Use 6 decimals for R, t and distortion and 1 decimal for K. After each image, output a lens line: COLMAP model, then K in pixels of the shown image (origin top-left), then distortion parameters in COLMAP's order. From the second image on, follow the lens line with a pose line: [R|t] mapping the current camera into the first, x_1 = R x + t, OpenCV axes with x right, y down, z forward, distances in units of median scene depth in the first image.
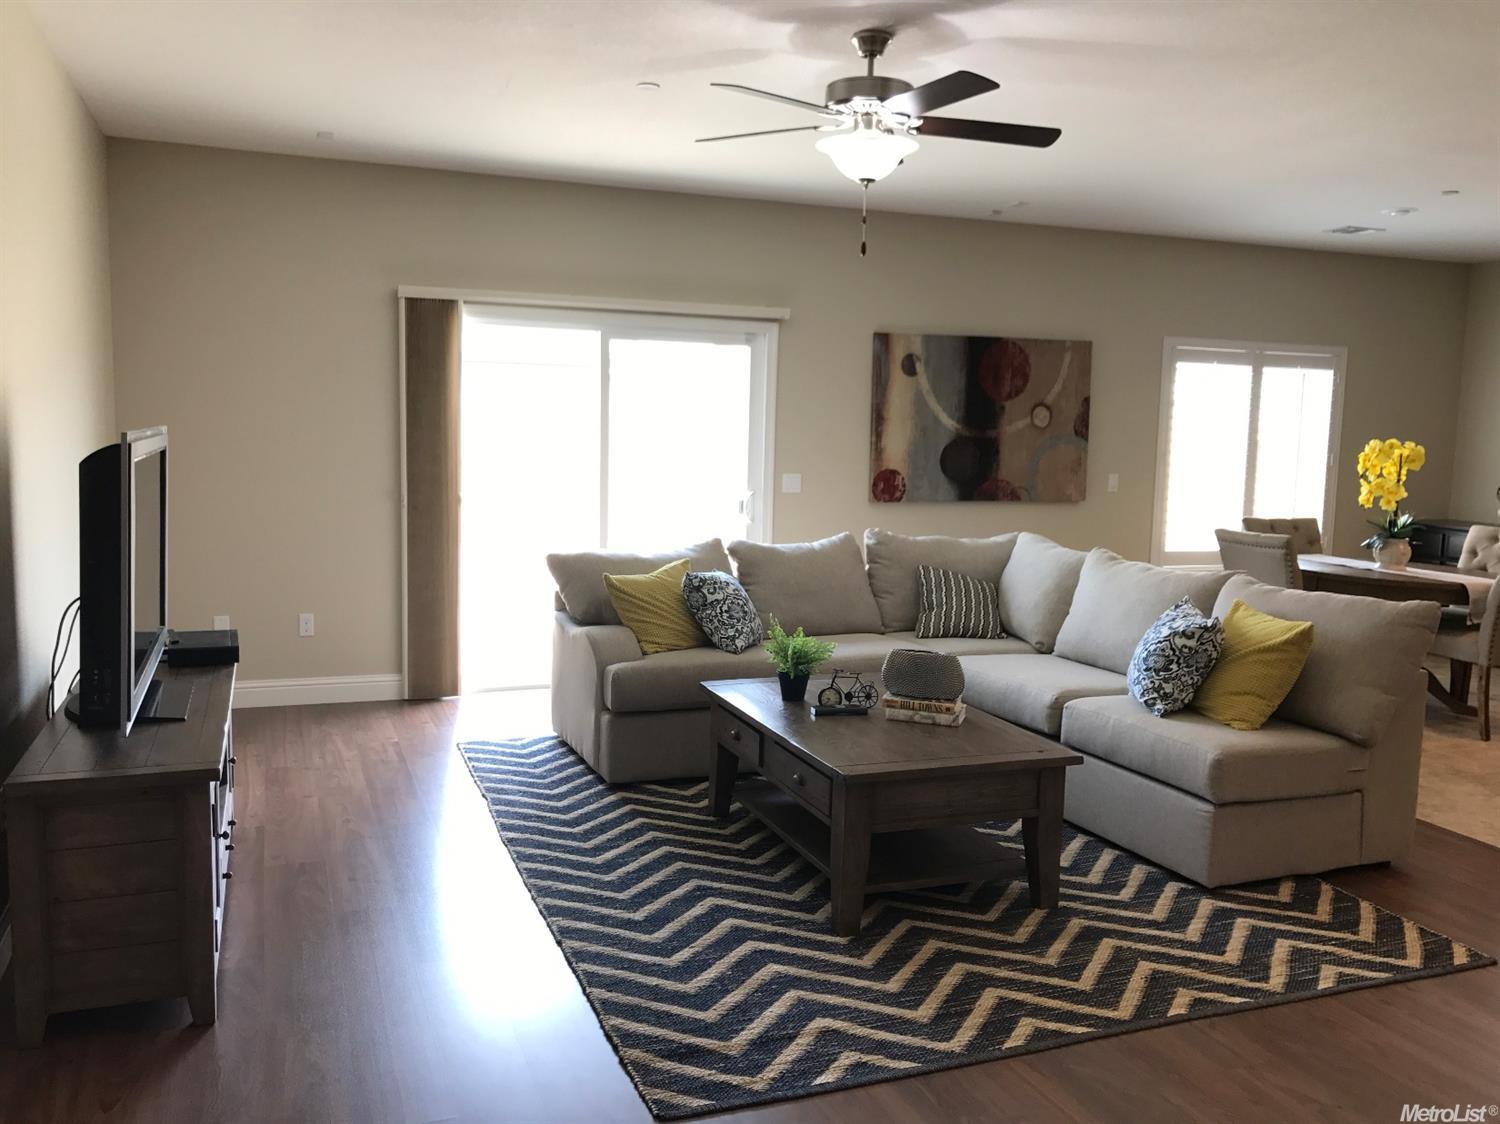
lens RADIAL K [[1231.6, 0, 743.1], [0, 1231.6, 534.8], [0, 0, 1]] dist [0.012642, -0.013853]
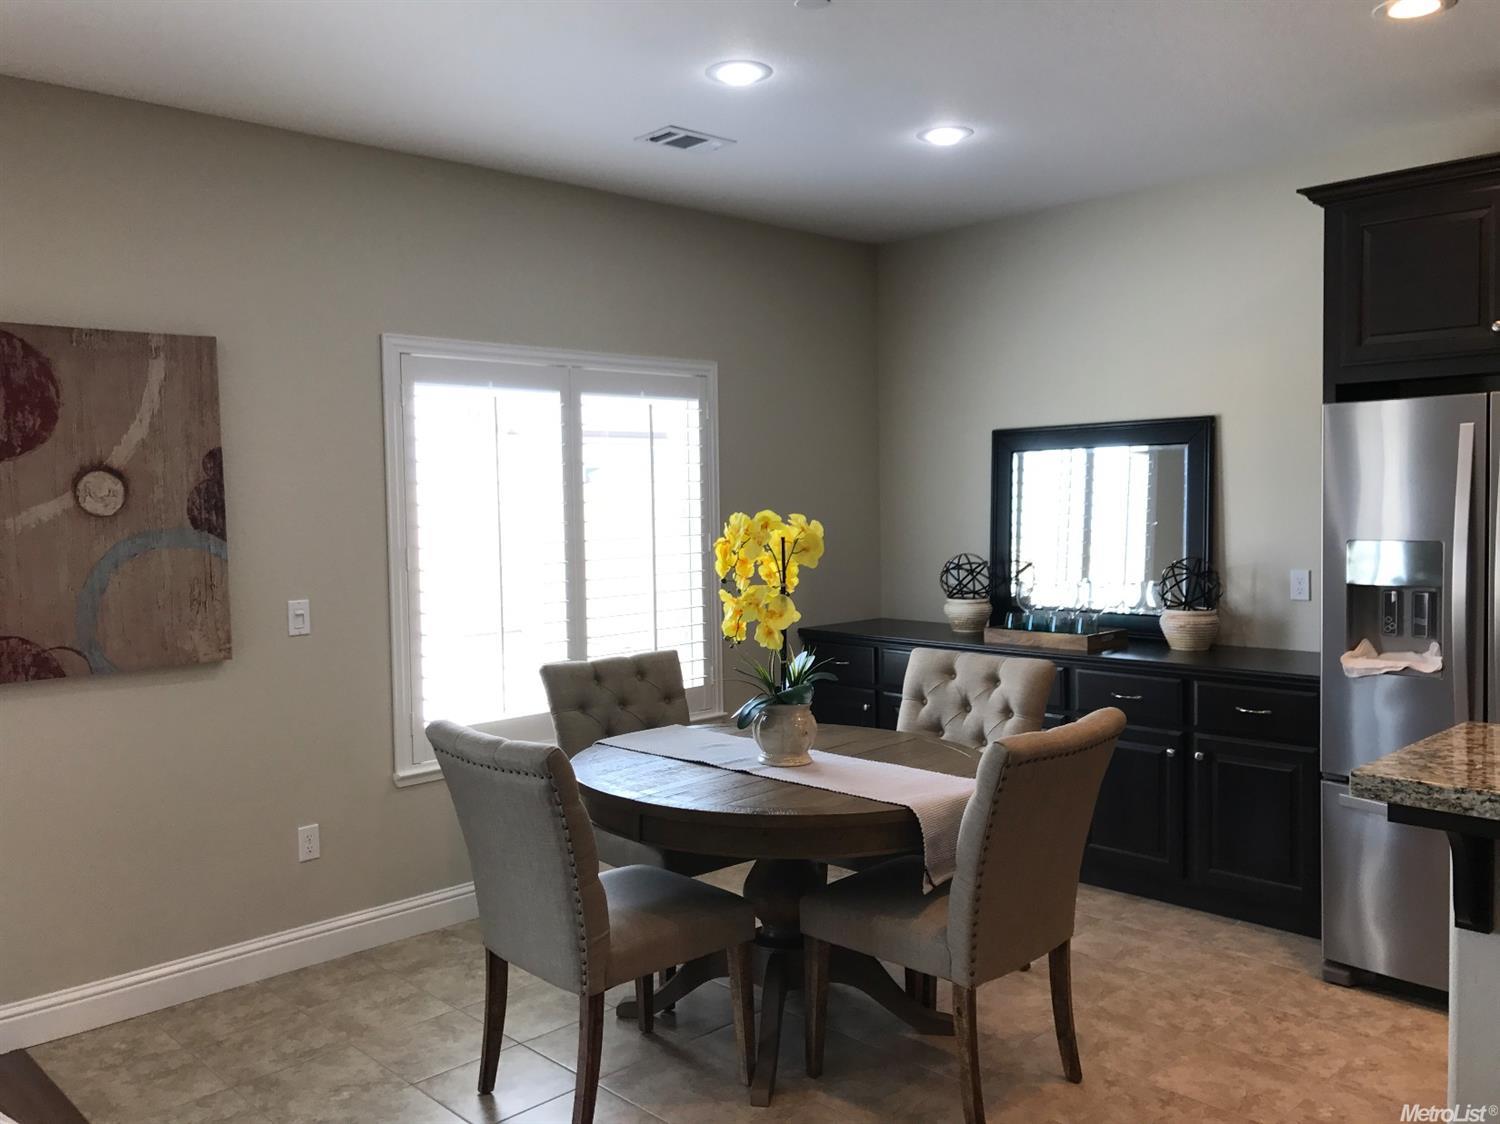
lens RADIAL K [[1231.6, 0, 743.1], [0, 1231.6, 534.8], [0, 0, 1]] dist [0.012642, -0.013853]
pose [[0.918930, -0.053621, 0.390759, 0.308682], [0.077336, 0.995980, -0.045198, -0.043819], [-0.386764, 0.071754, 0.919383, 0.520441]]
